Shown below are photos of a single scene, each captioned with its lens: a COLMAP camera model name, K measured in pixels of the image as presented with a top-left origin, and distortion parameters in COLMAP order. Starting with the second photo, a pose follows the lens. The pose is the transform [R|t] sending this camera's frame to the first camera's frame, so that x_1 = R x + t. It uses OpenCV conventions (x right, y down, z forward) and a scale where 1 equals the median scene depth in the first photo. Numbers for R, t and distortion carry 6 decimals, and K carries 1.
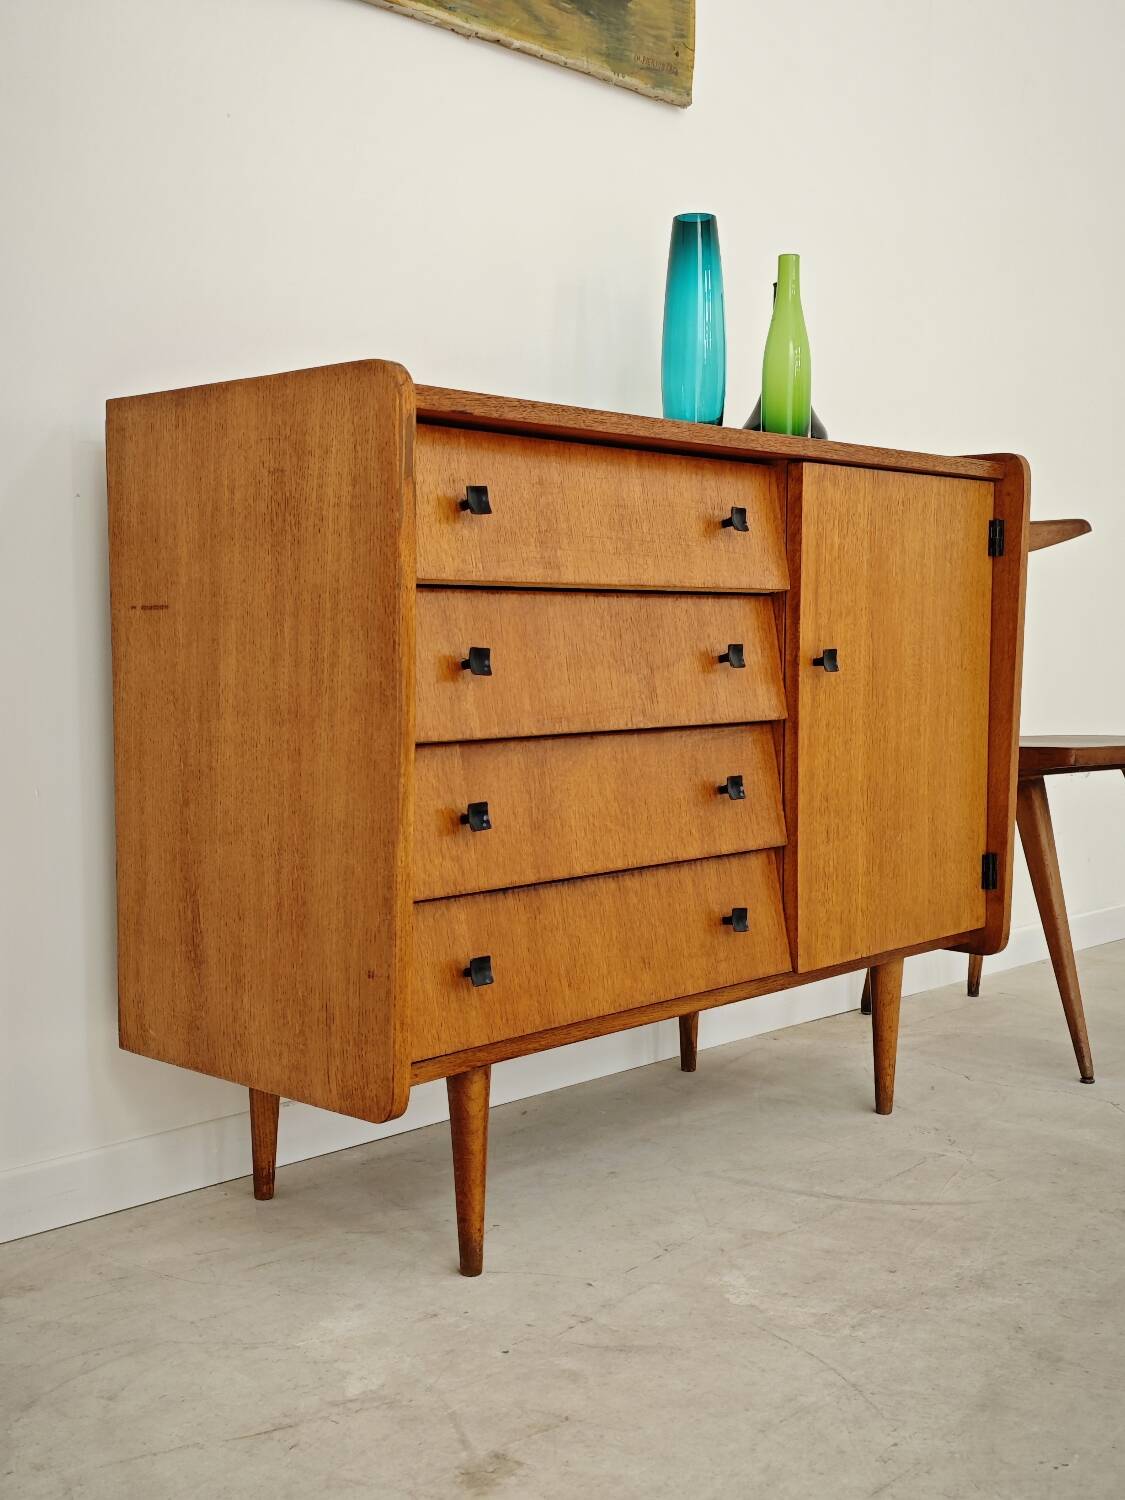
lens RADIAL K [[1733.2, 0, 559.3], [0, 1733.2, 747.9], [0, 0, 1]] dist [0.054605, 0.000000]
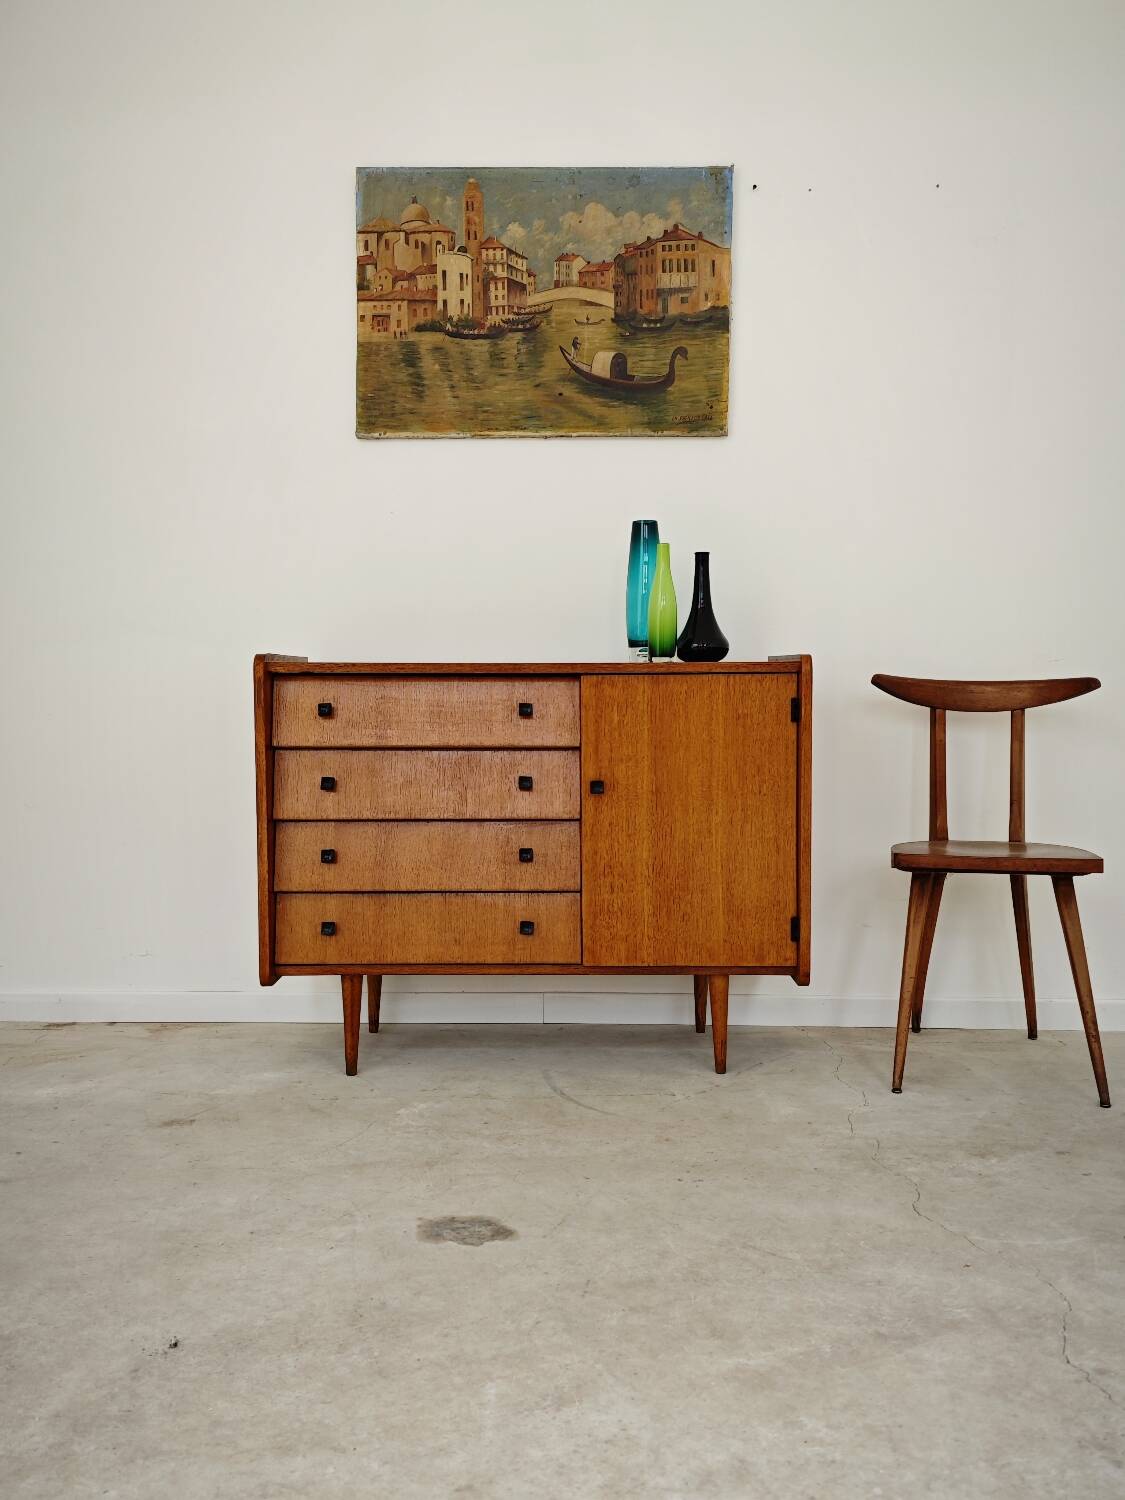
lens RADIAL K [[1339.3, 0, 553.9], [0, 1339.3, 743.3], [0, 0, 1]] dist [0.096296, -0.125531]
pose [[0.675779, 0.035273, -0.736260, 1.202759], [-0.050523, 0.998722, 0.001474, -0.102069], [0.735371, 0.036202, 0.676697, 0.065030]]
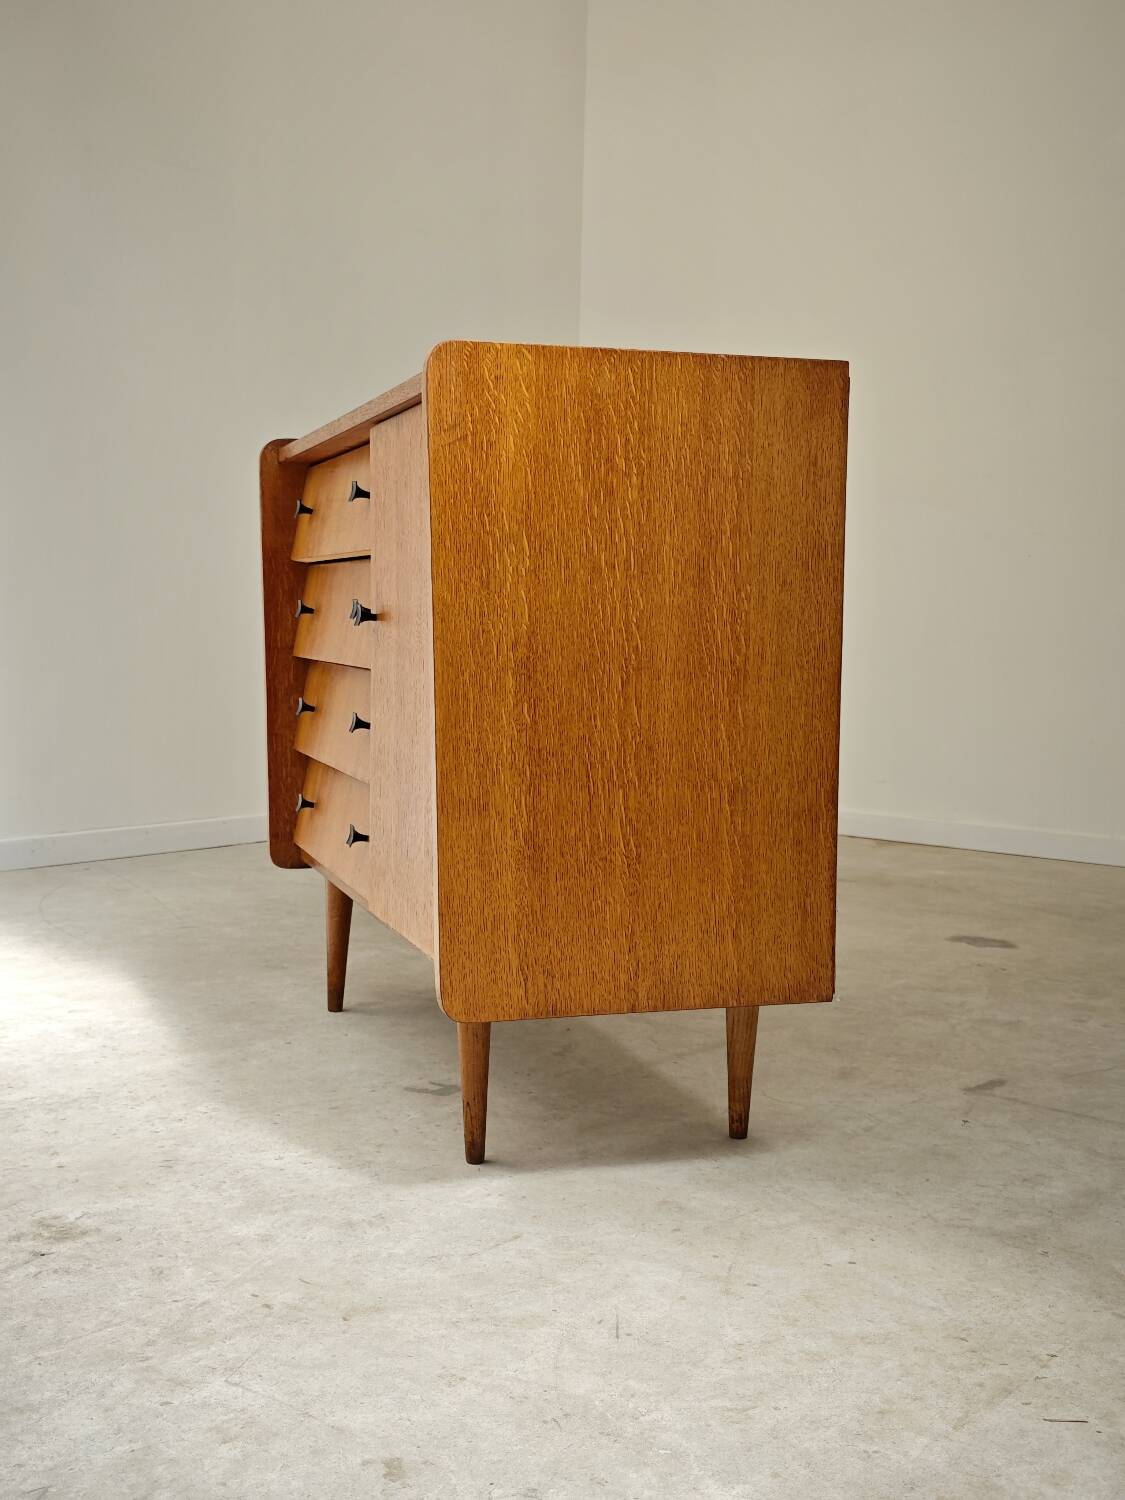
lens RADIAL K [[1733.2, 0, 558.5], [0, 1733.2, 749.0], [0, 0, 1]] dist [0.054605, 0.000000]
pose [[-0.480414, 0.058818, -0.875067, 1.098741], [-0.079460, 0.990726, 0.110216, -0.102846], [0.873435, 0.122482, -0.471285, 1.736893]]
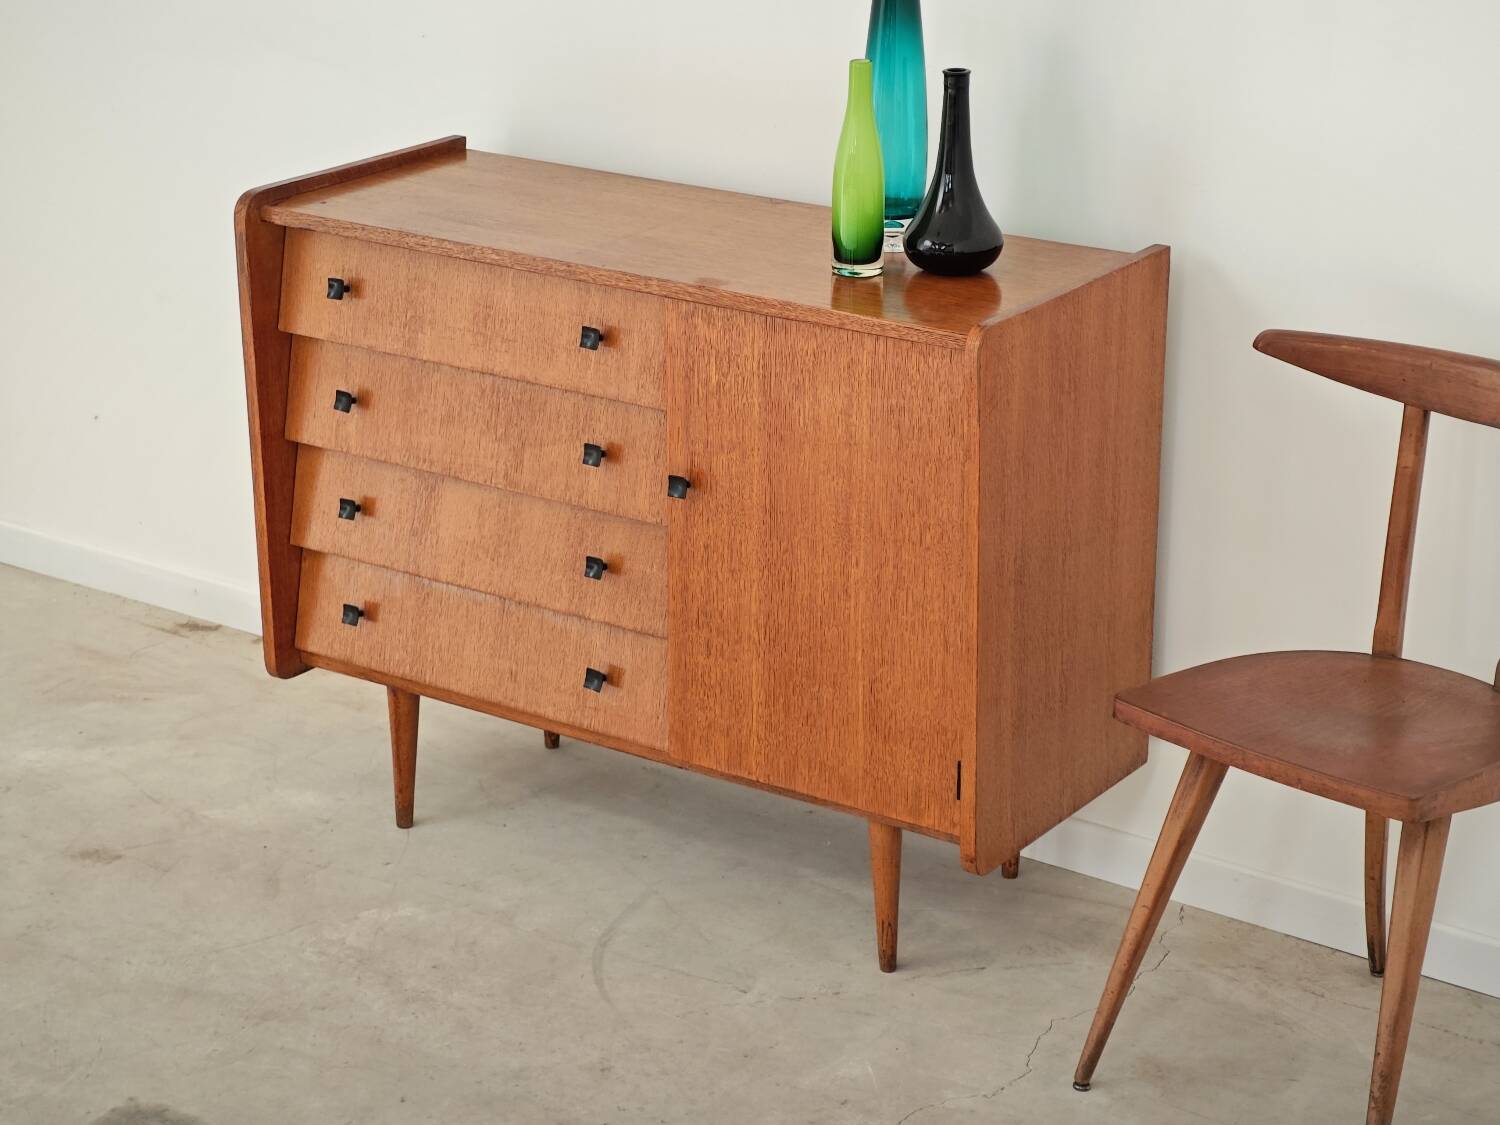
lens RADIAL K [[3156.8, 0, 751.9], [0, 3156.8, 535.6], [0, 0, 1]] dist [0.165638, 0.000000]
pose [[0.157749, 0.324683, -0.932575, 2.088301], [-0.075492, 0.945601, 0.316448, -0.673729], [0.984589, 0.020483, 0.173679, 0.775314]]
